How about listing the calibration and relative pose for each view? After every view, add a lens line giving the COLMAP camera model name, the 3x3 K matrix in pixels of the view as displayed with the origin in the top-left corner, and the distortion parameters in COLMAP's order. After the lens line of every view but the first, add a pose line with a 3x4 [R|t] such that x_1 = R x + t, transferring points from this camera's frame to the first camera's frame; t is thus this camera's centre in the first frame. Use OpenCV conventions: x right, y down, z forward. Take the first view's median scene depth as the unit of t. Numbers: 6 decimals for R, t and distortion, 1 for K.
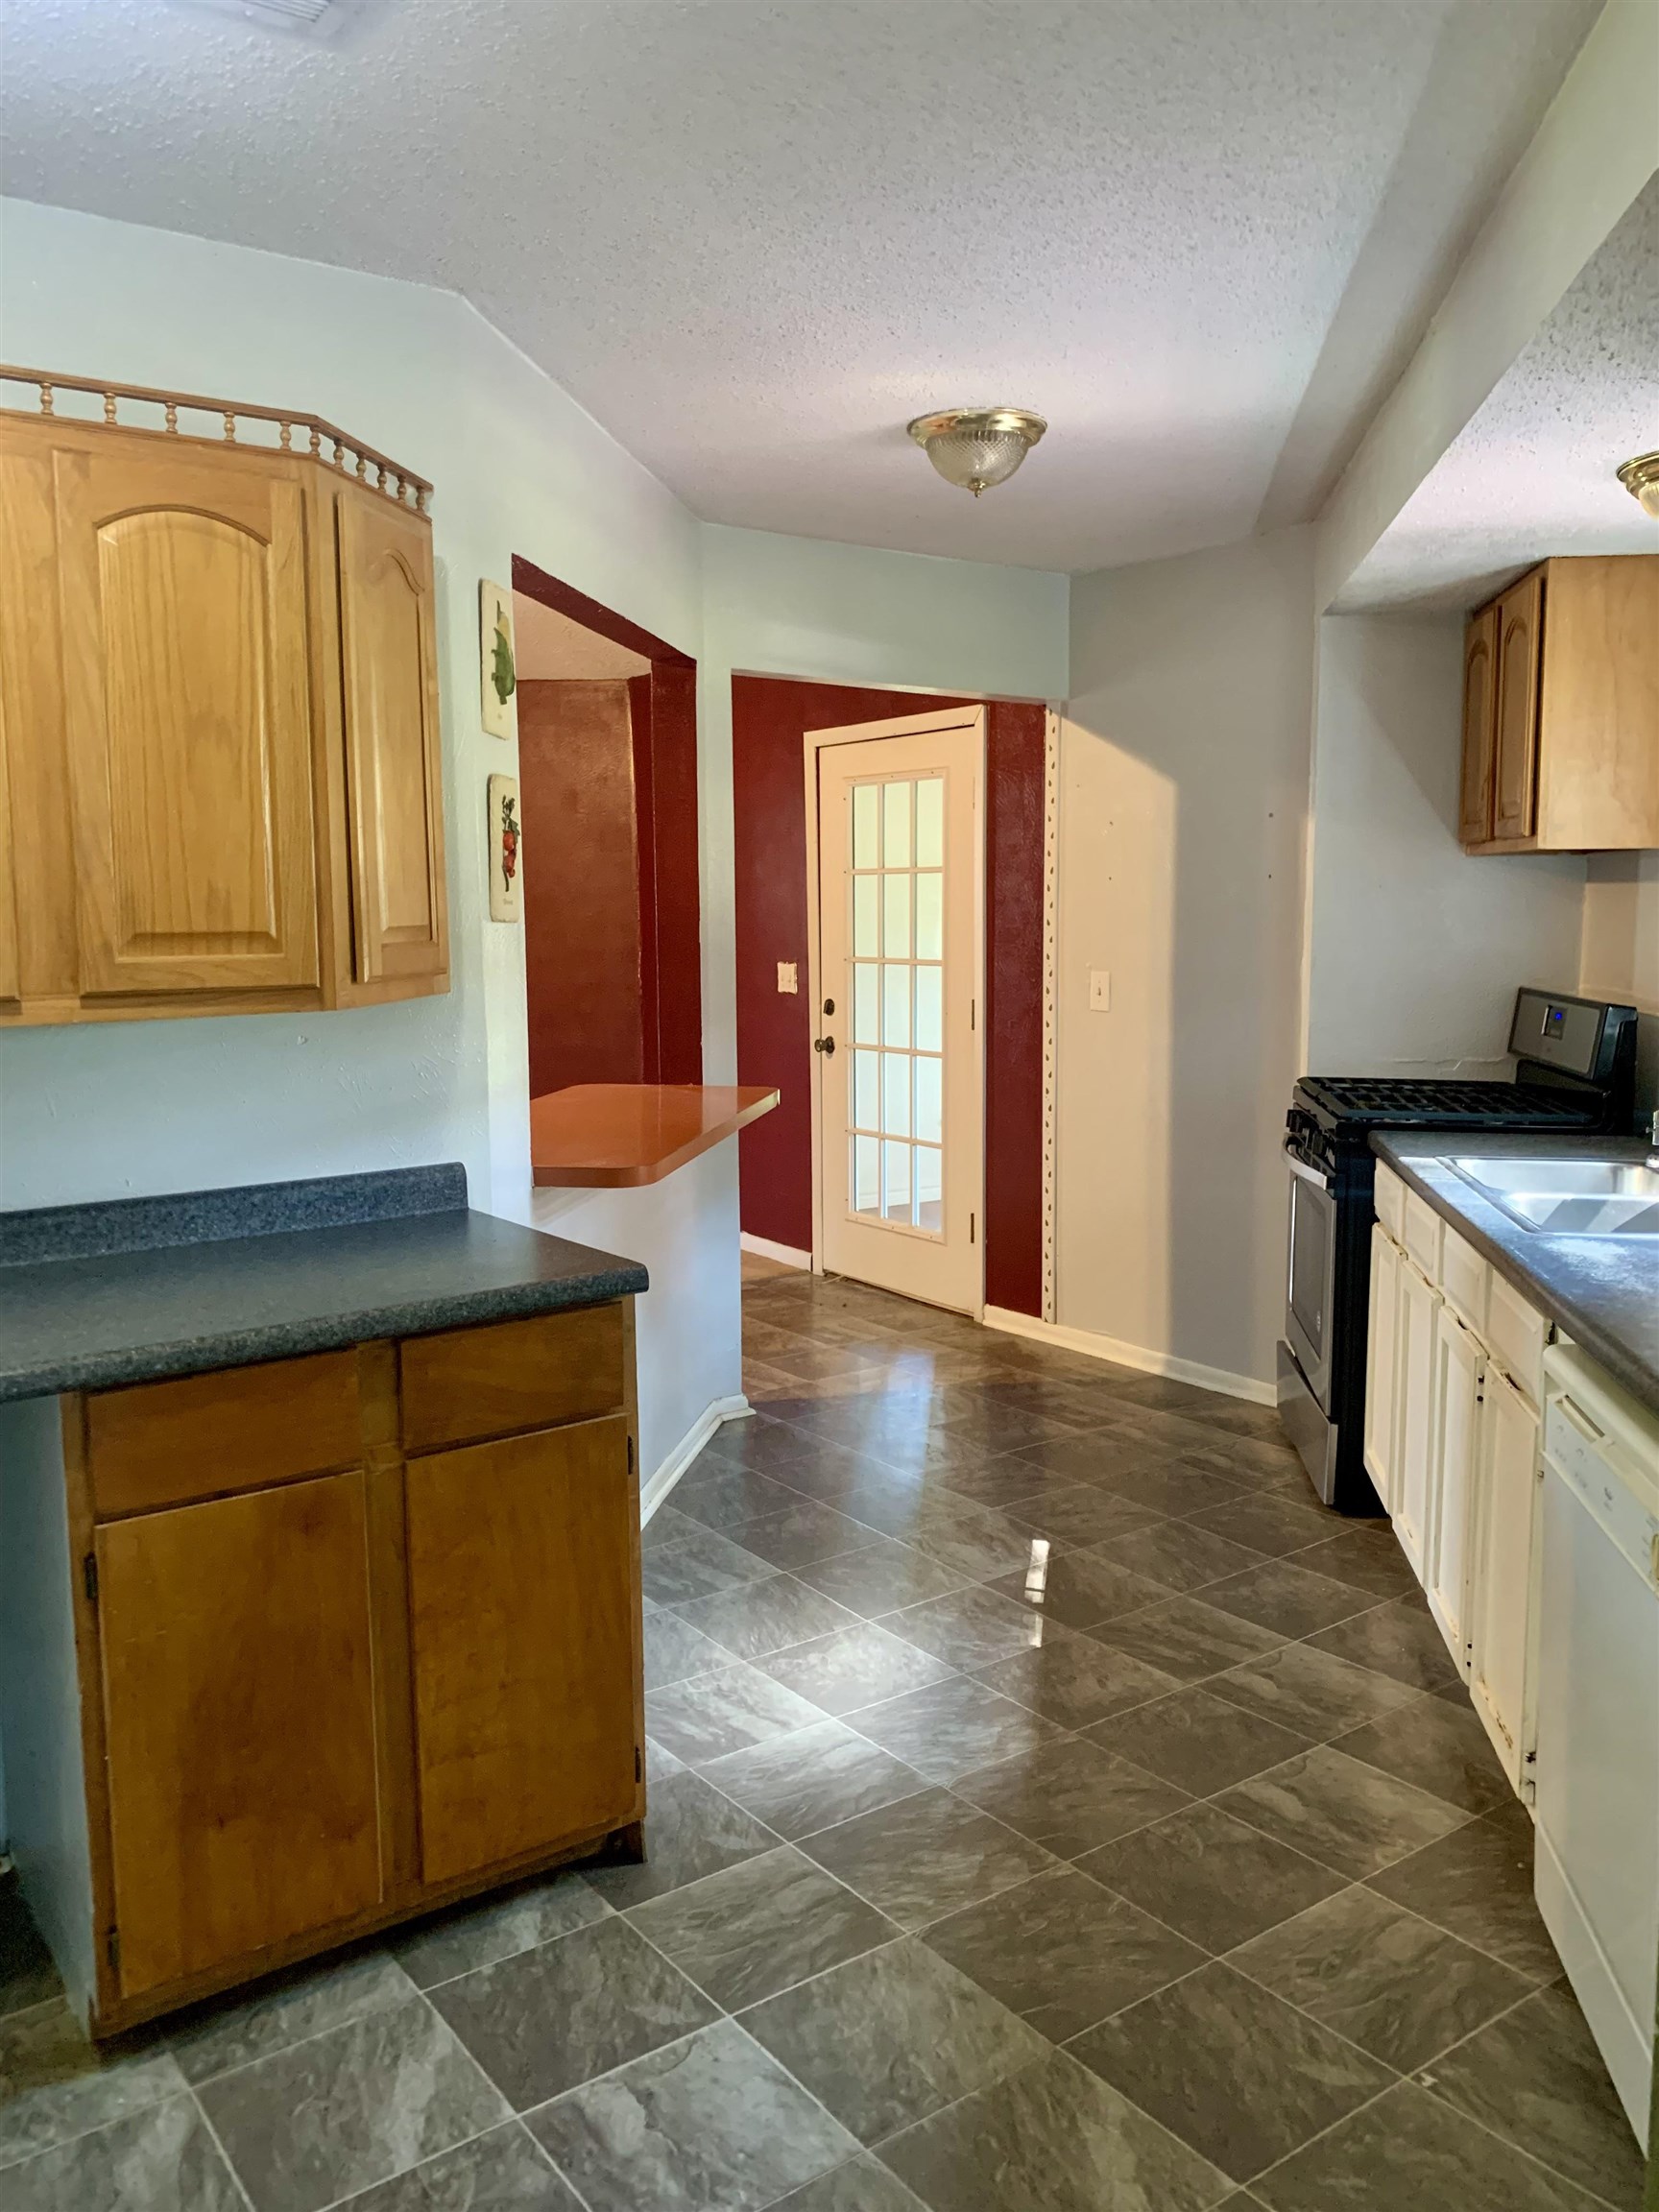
lens RADIAL K [[1677.0, 0, 829.5], [0, 1677.0, 1106.0], [0, 0, 1]] dist [0.006212, 0.001909]
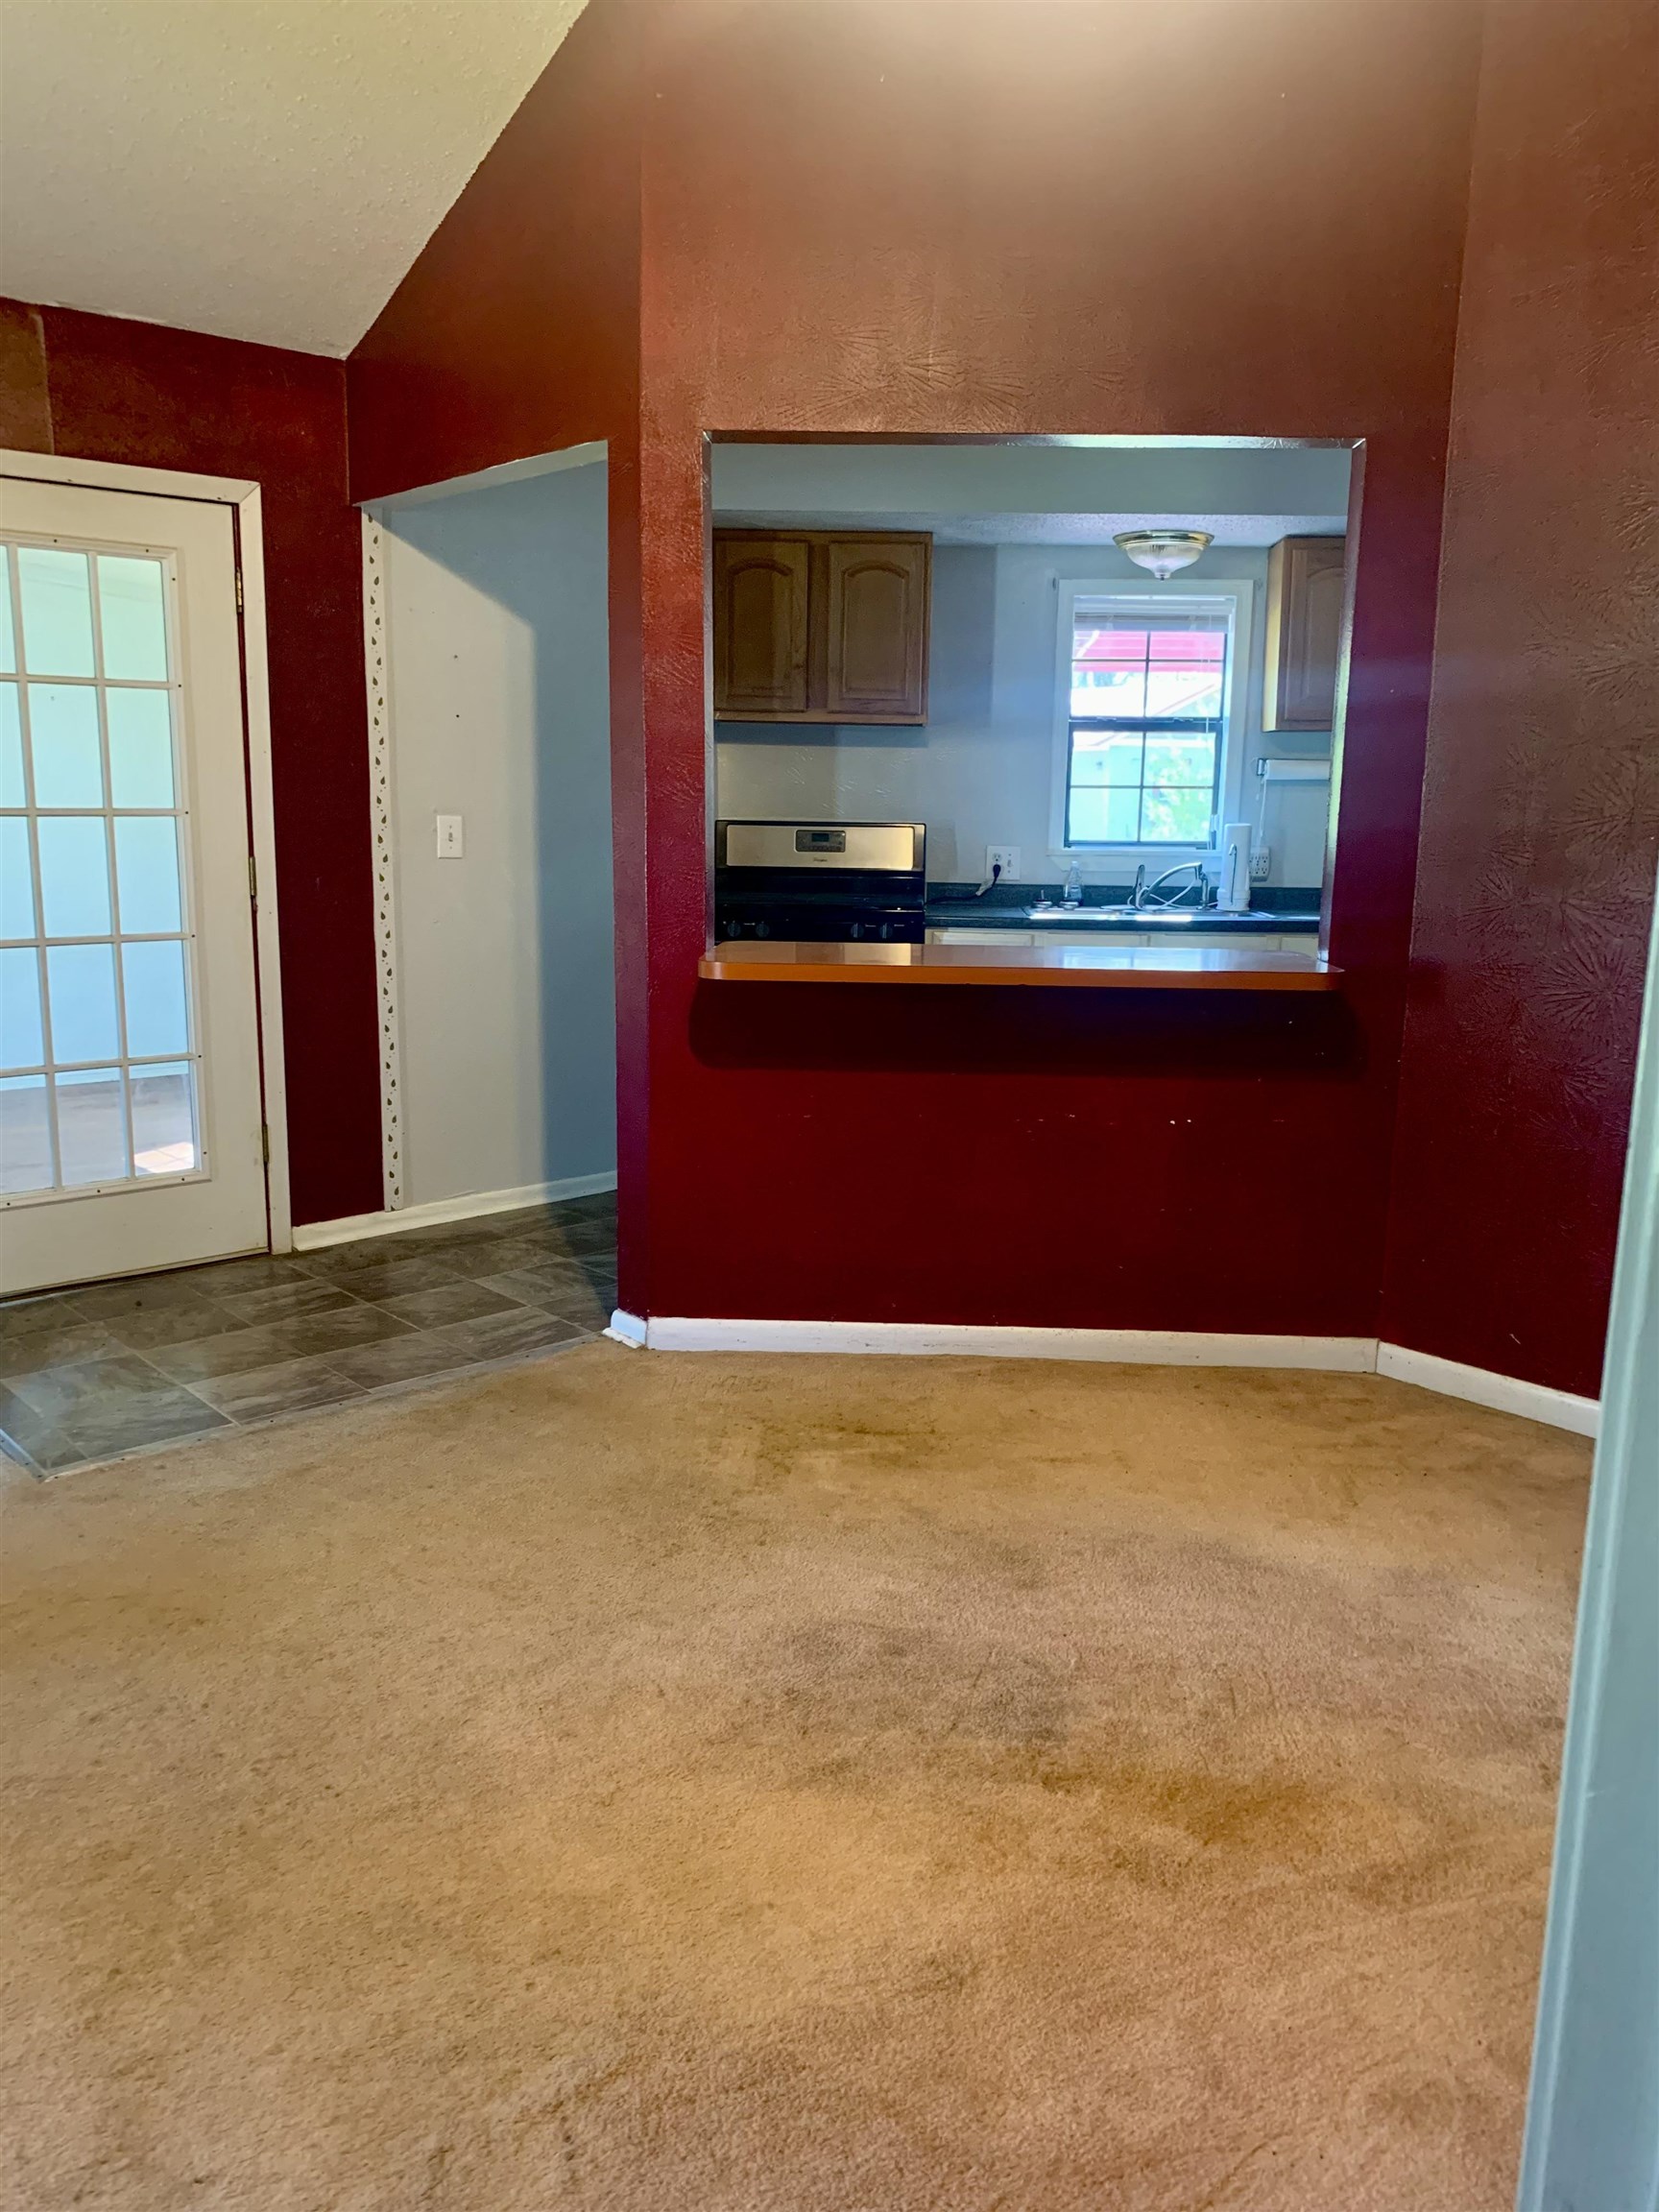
lens RADIAL K [[1677.0, 0, 829.5], [0, 1677.0, 1106.0], [0, 0, 1]] dist [0.006212, 0.001909]
pose [[-0.110569, -0.175000, 0.978340, -0.774776], [0.107616, 0.976480, 0.186830, -0.070148], [-0.988025, 0.125943, -0.089136, 0.844165]]
